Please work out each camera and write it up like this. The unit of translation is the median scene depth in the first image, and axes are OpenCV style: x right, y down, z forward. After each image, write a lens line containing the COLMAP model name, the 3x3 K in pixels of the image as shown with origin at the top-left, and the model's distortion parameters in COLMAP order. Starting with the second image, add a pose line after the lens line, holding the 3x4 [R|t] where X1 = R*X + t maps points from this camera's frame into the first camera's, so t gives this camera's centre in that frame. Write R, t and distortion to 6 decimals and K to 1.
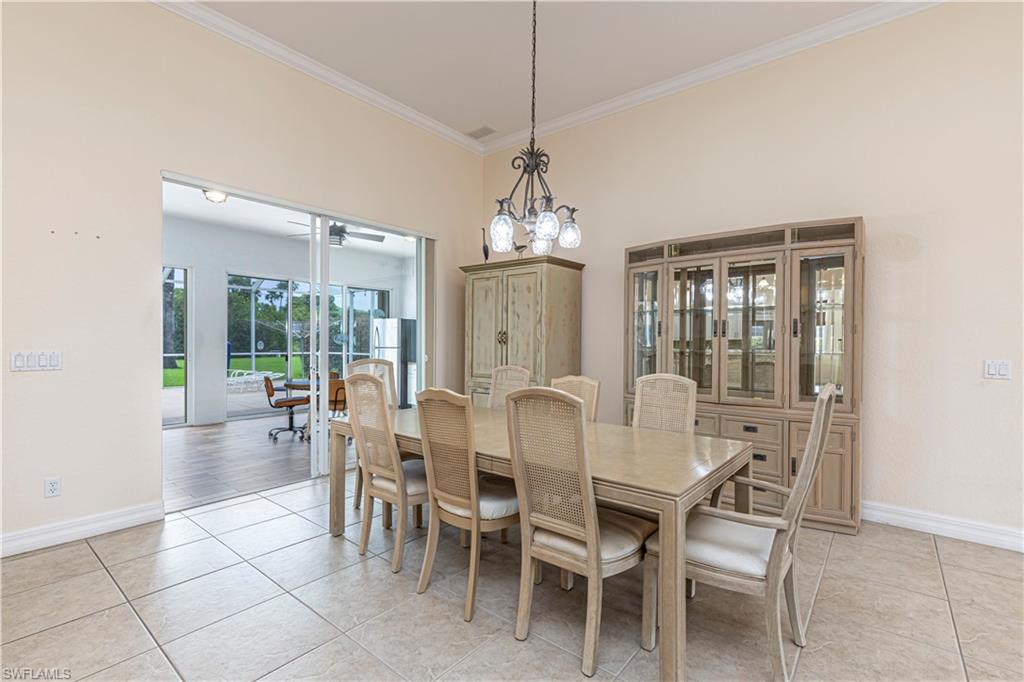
lens RADIAL K [[451.7, 0, 512.0], [0, 451.7, 341.0], [0, 0, 1]] dist [0.001028, -0.000248]
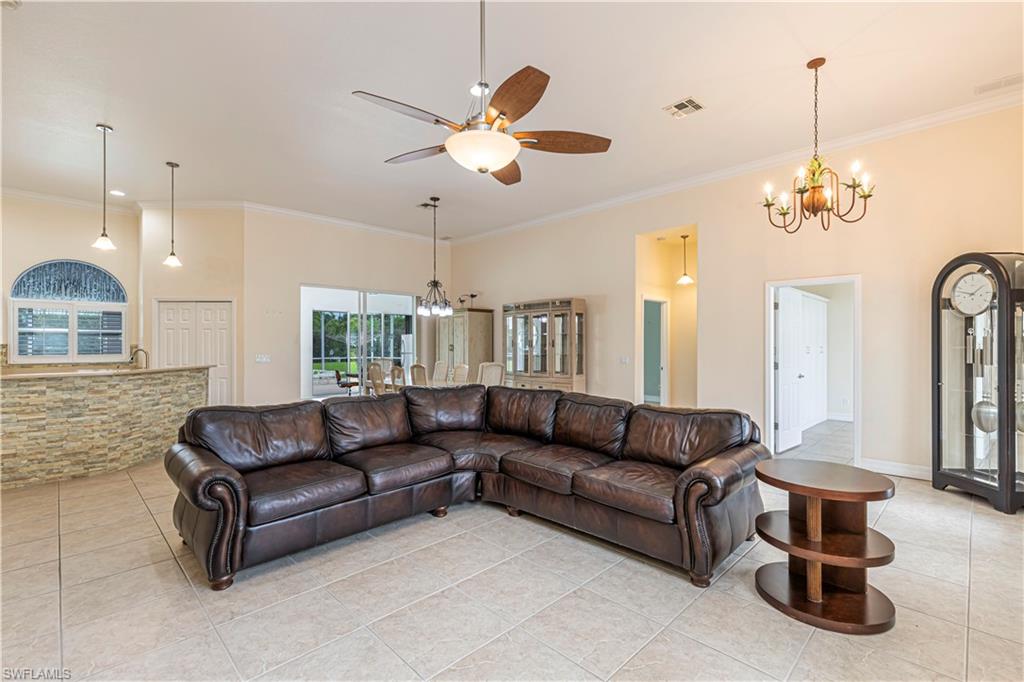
lens RADIAL K [[456.6, 0, 521.2], [0, 456.6, 344.6], [0, 0, 1]] dist [0.003142, 0.000449]
pose [[0.995536, -0.011535, -0.093673, 0.470910], [0.011231, 0.999930, -0.003766, -0.011193], [0.093709, 0.002697, 0.995596, -0.968530]]
